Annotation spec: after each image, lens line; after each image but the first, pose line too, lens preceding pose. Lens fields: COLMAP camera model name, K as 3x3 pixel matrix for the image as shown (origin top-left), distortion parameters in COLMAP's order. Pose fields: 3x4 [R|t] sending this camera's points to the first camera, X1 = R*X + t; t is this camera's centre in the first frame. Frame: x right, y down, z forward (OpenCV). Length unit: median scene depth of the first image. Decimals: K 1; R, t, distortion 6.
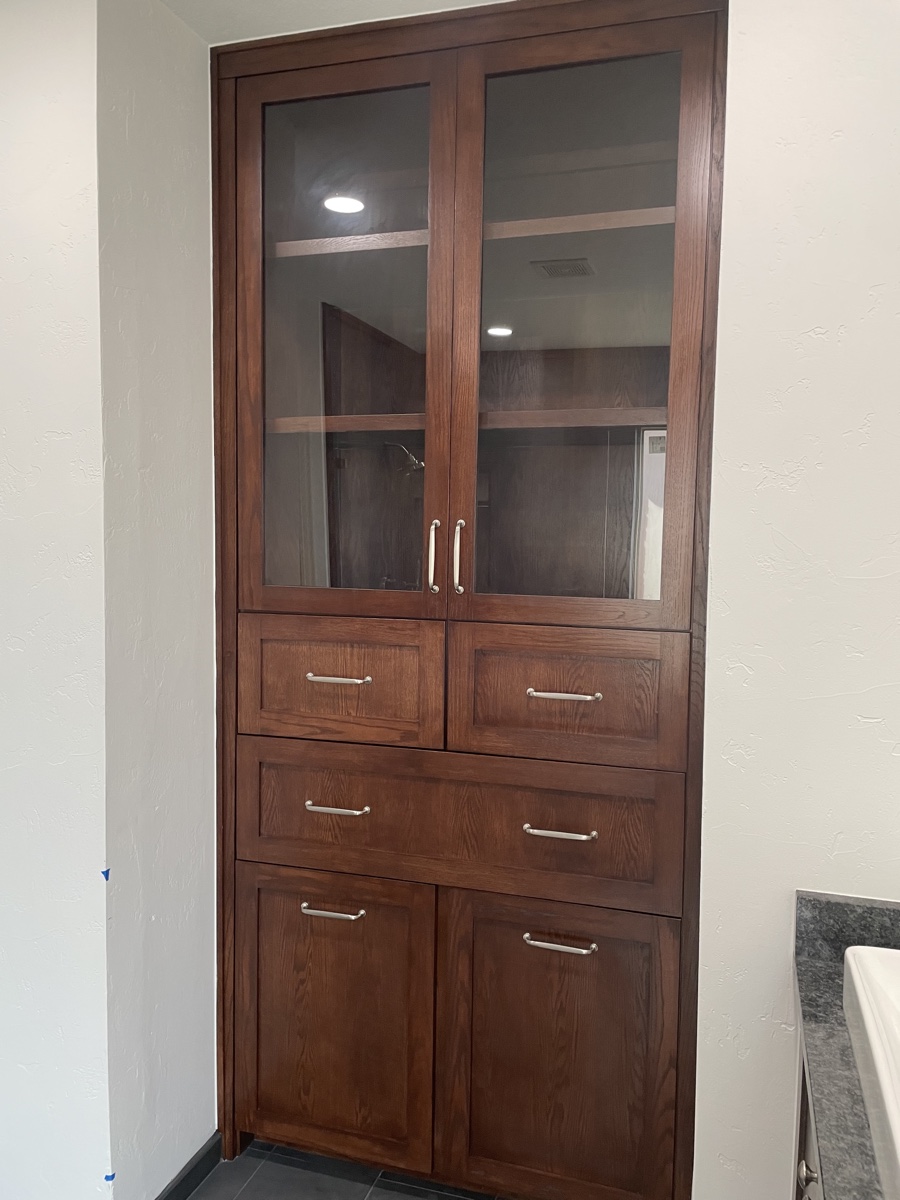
lens RADIAL K [[903.0, 0, 455.9], [0, 903.0, 598.0], [0, 0, 1]] dist [0.092740, -0.125324]
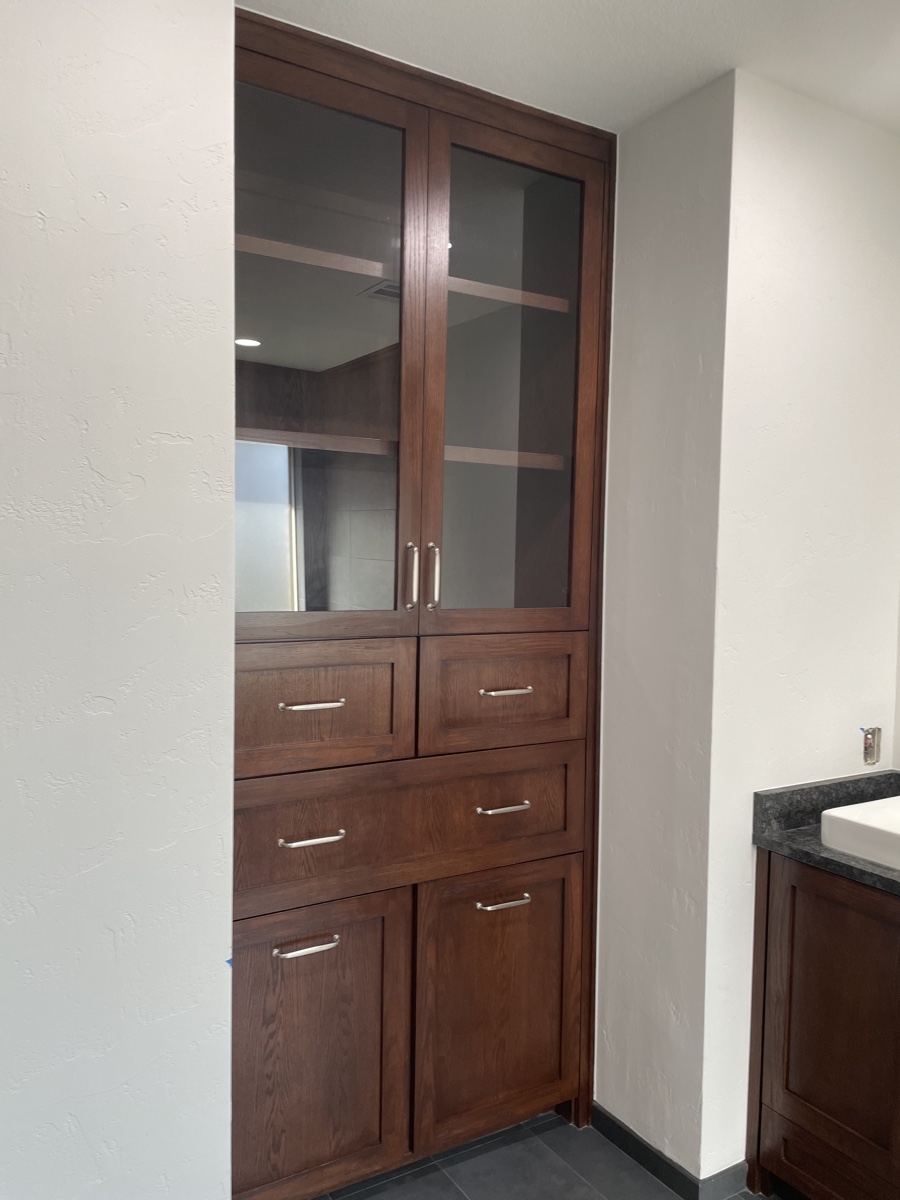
lens RADIAL K [[903.0, 0, 449.1], [0, 903.0, 609.2], [0, 0, 1]] dist [0.092740, -0.125324]
pose [[0.674012, -0.049260, 0.737076, -0.767955], [0.044556, 0.998669, 0.025999, -0.032855], [-0.737376, 0.015317, 0.675309, 0.246153]]
